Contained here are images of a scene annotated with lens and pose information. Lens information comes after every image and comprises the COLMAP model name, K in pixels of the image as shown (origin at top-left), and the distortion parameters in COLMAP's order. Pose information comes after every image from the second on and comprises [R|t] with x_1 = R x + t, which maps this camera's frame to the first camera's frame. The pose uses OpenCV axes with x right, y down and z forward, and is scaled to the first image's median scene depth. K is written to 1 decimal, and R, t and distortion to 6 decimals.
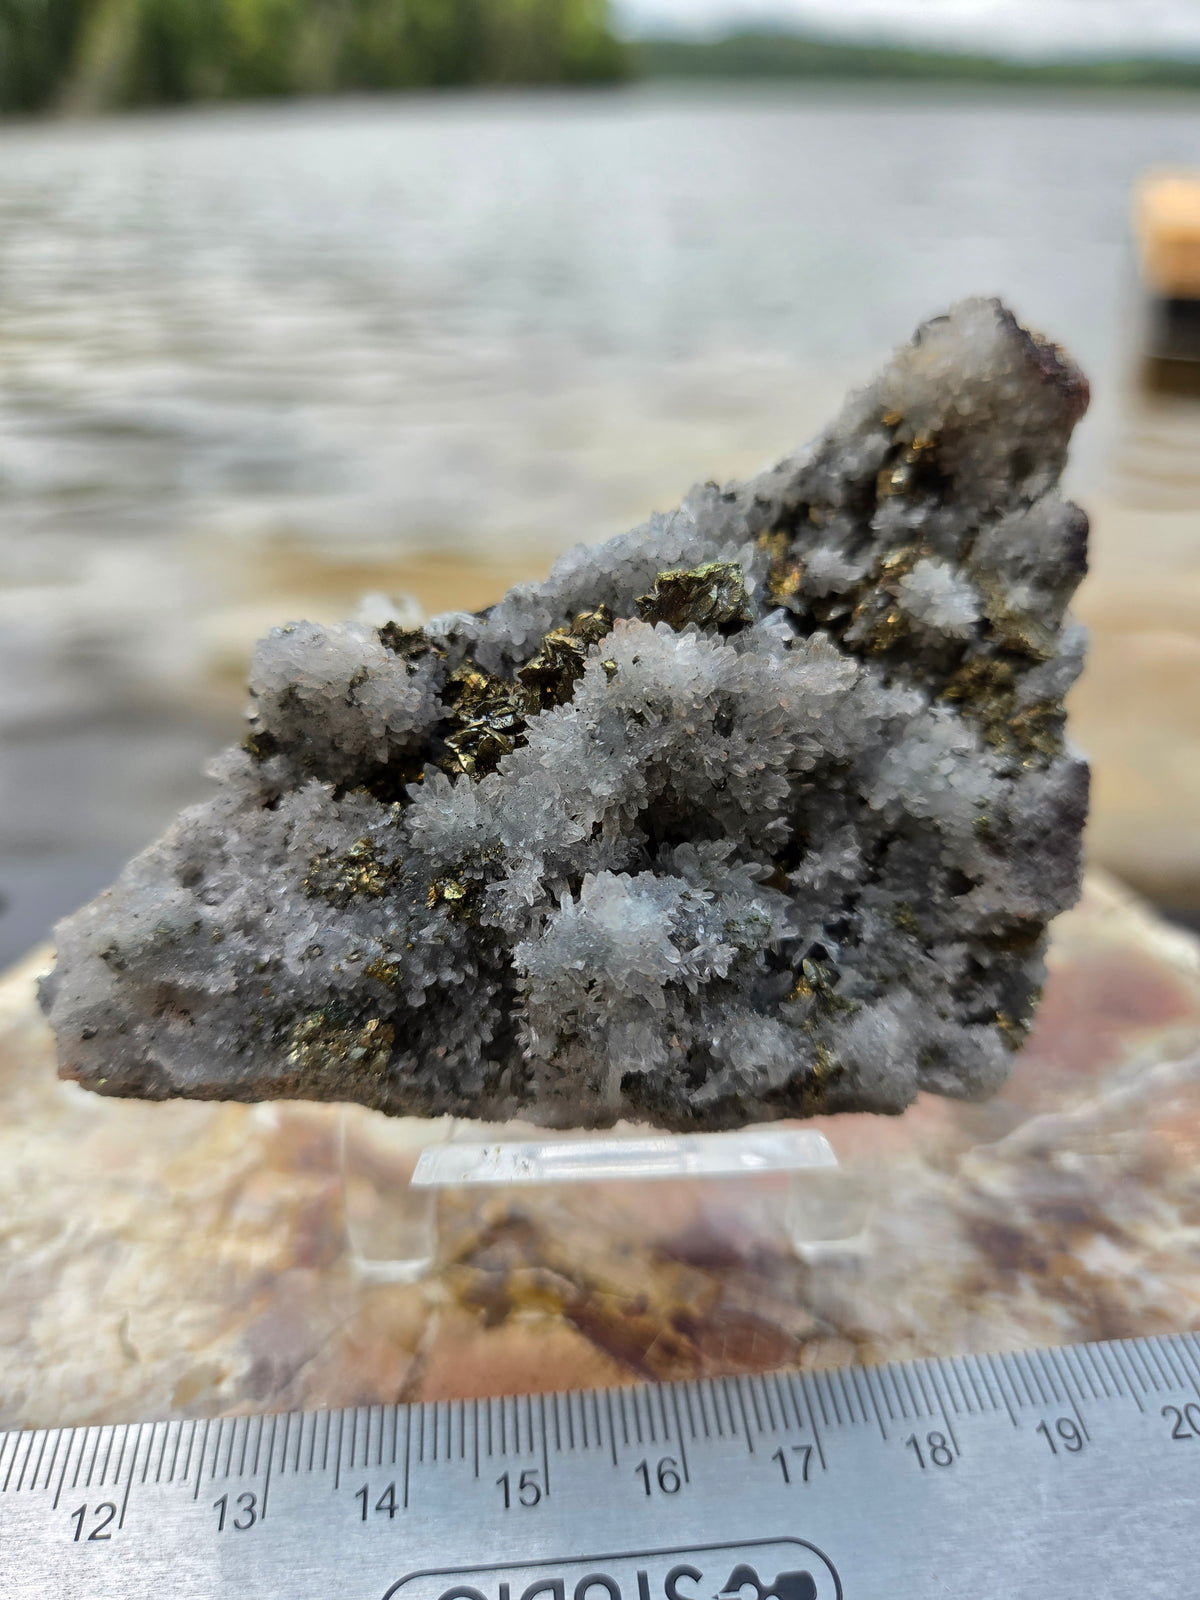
lens RADIAL K [[1179.0, 0, 568.6], [0, 1179.0, 808.1], [0, 0, 1]] dist [-0.050032, -0.033960]
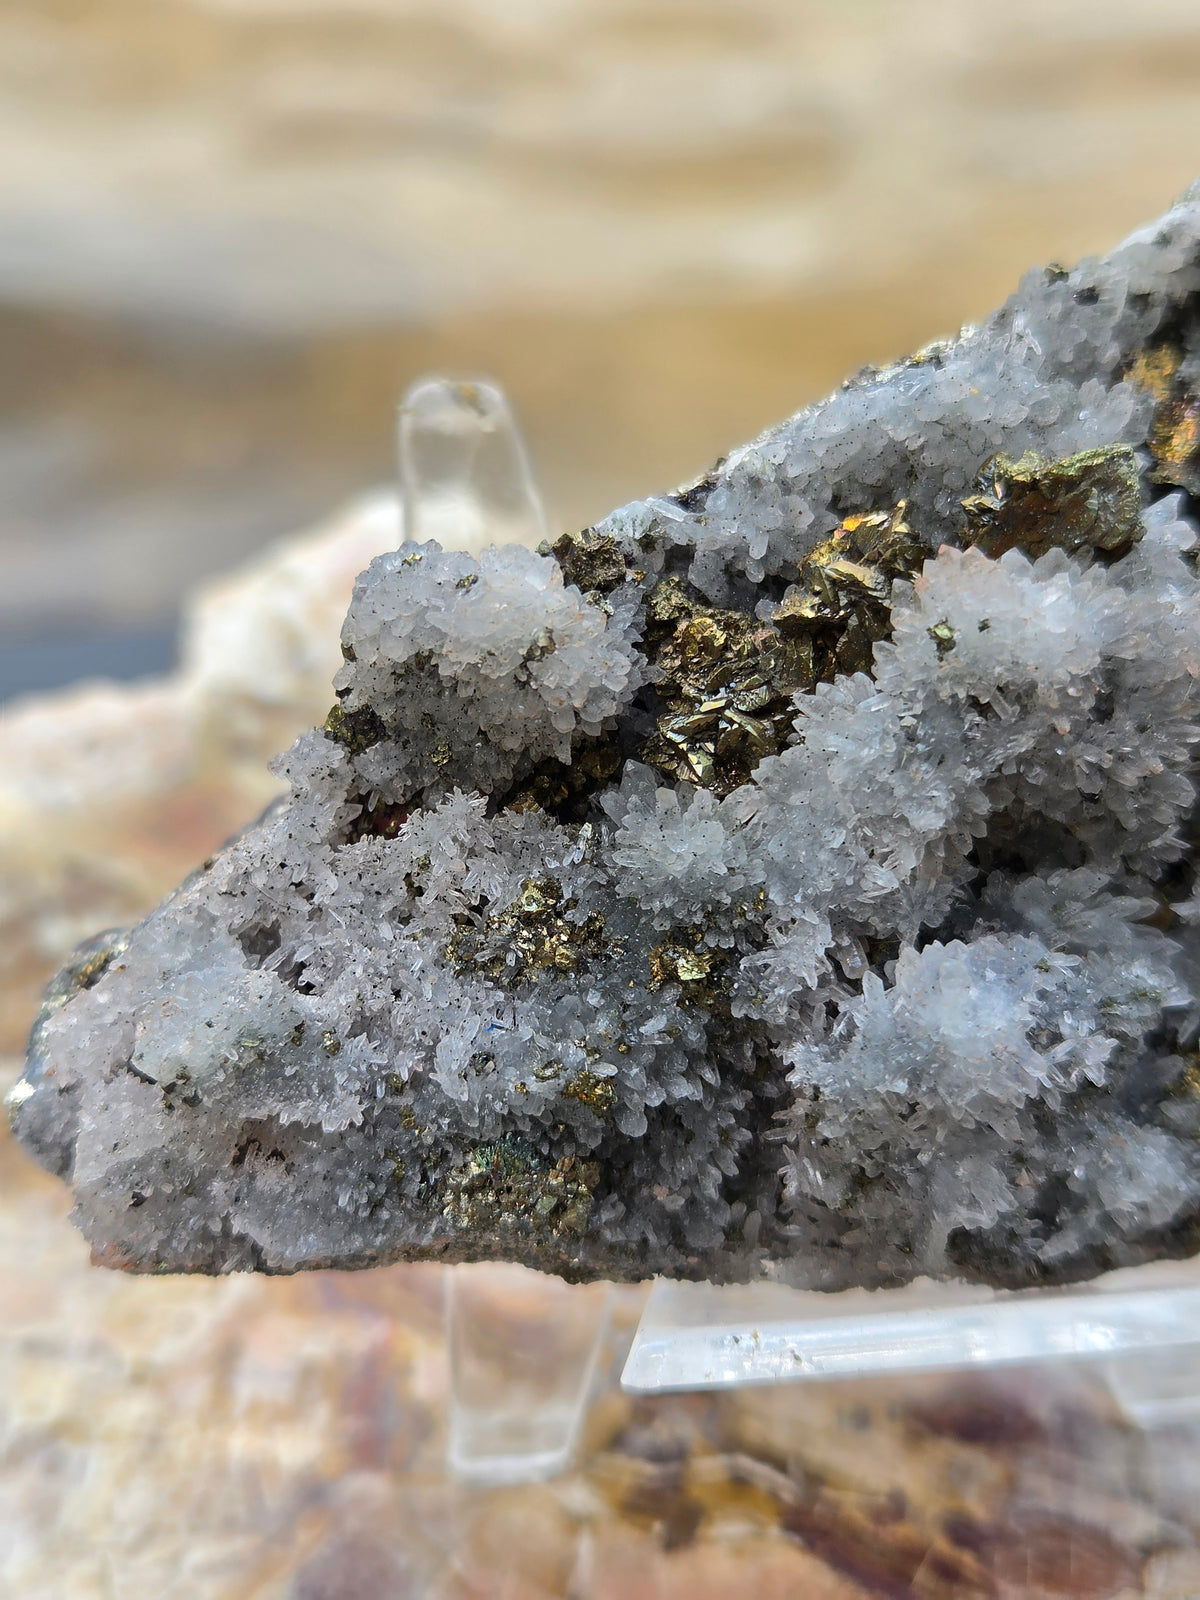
lens RADIAL K [[2302.9, 0, 512.0], [0, 2302.9, 806.2], [0, 0, 1]] dist [-0.006387, 0.000000]
pose [[0.998824, -0.027347, 0.040036, -0.238079], [0.019825, 0.983926, 0.177475, -0.239717], [-0.044246, -0.176473, 0.983311, -0.237322]]
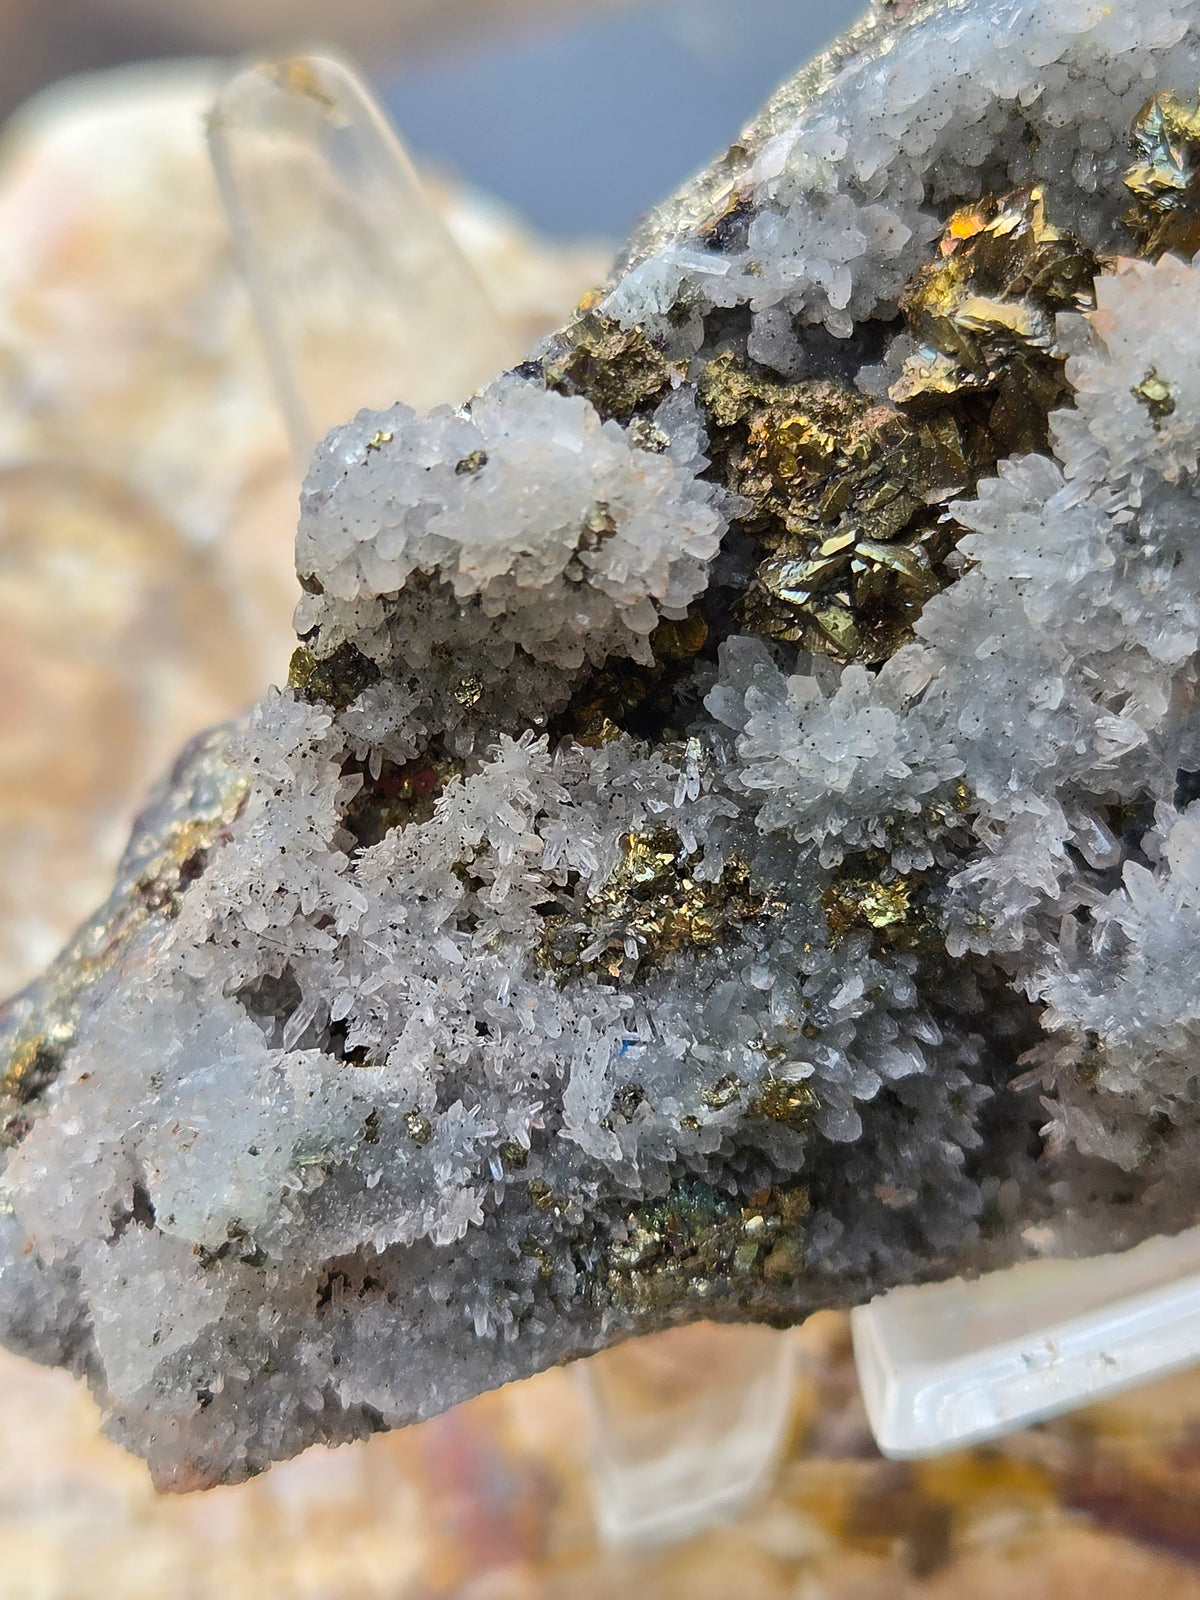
lens RADIAL K [[3307.4, 0, 479.7], [0, 3307.4, 779.2], [0, 0, 1]] dist [0.025327, 0.000000]
pose [[0.958117, -0.266410, 0.105055, -0.364693], [0.216317, 0.913664, 0.344129, -0.450353], [-0.187665, -0.306990, 0.933027, -0.184226]]
